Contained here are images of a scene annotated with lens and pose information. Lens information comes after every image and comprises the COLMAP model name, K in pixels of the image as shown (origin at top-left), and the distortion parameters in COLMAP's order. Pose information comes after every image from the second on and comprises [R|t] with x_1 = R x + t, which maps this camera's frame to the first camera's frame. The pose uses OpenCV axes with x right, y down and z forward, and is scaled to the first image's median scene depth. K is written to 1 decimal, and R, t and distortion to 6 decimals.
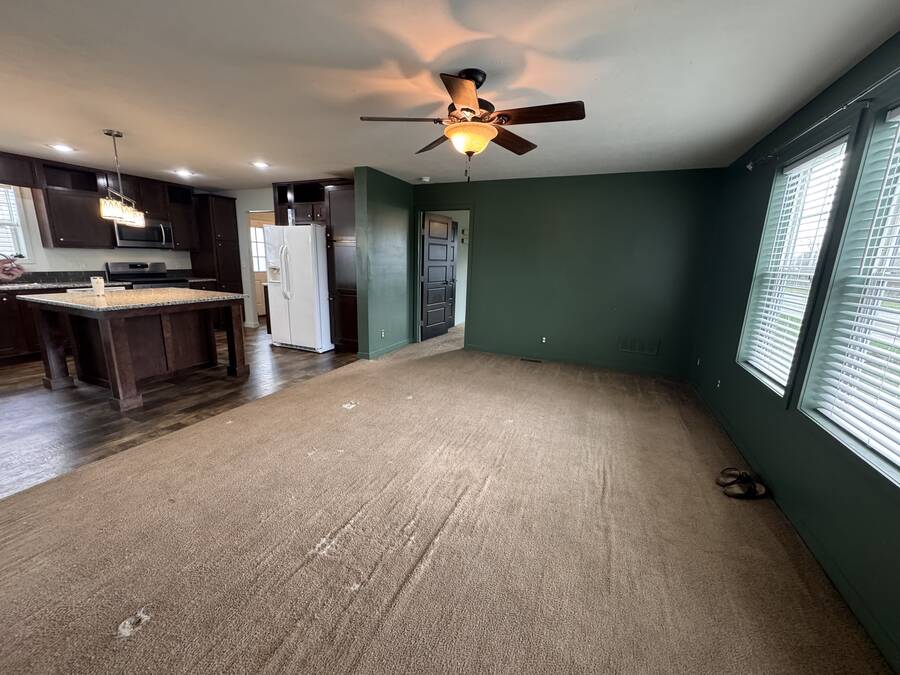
lens RADIAL K [[358.6, 0, 450.0], [0, 358.6, 337.5], [0, 0, 1]] dist [0.000831, 0.000040]
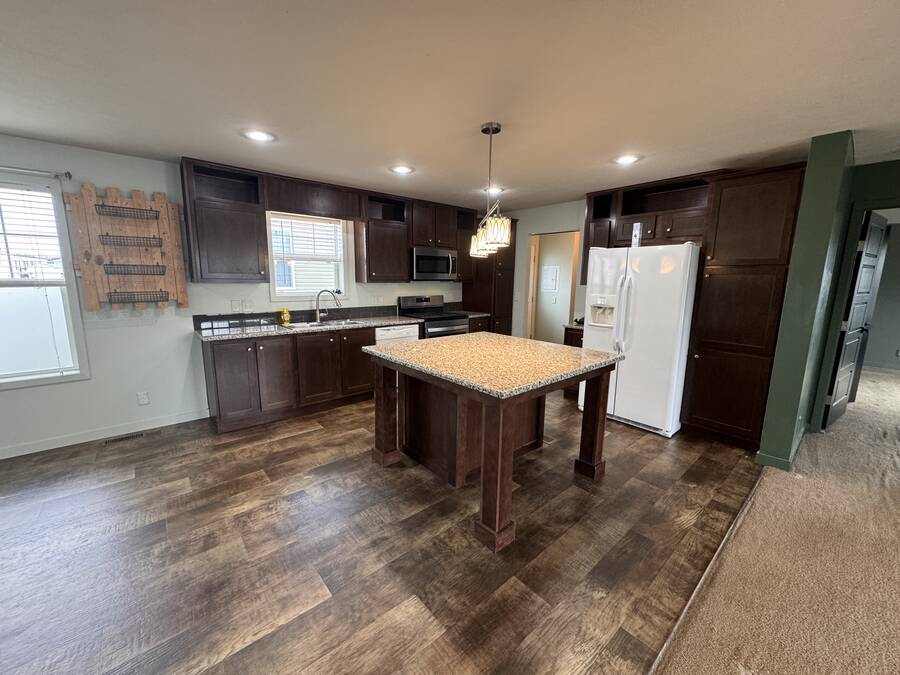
lens RADIAL K [[358.6, 0, 450.0], [0, 358.6, 337.5], [0, 0, 1]] dist [0.000831, 0.000040]
pose [[0.901180, 0.054484, -0.430007, -0.458720], [-0.078496, 0.996179, -0.038286, -0.082505], [0.426278, 0.068256, 0.902013, 0.236393]]
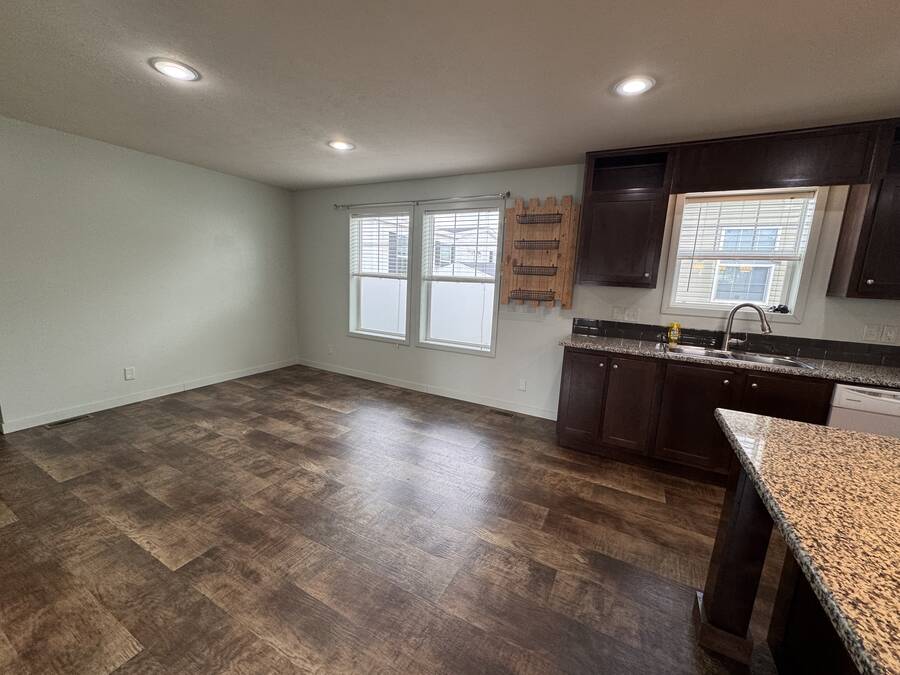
lens RADIAL K [[358.6, 0, 450.0], [0, 358.6, 337.5], [0, 0, 1]] dist [0.000831, 0.000040]
pose [[-0.074647, 0.139926, -0.987344, -0.516539], [-0.254738, 0.954581, 0.154542, -0.123472], [0.964125, 0.263050, -0.035612, 0.460772]]
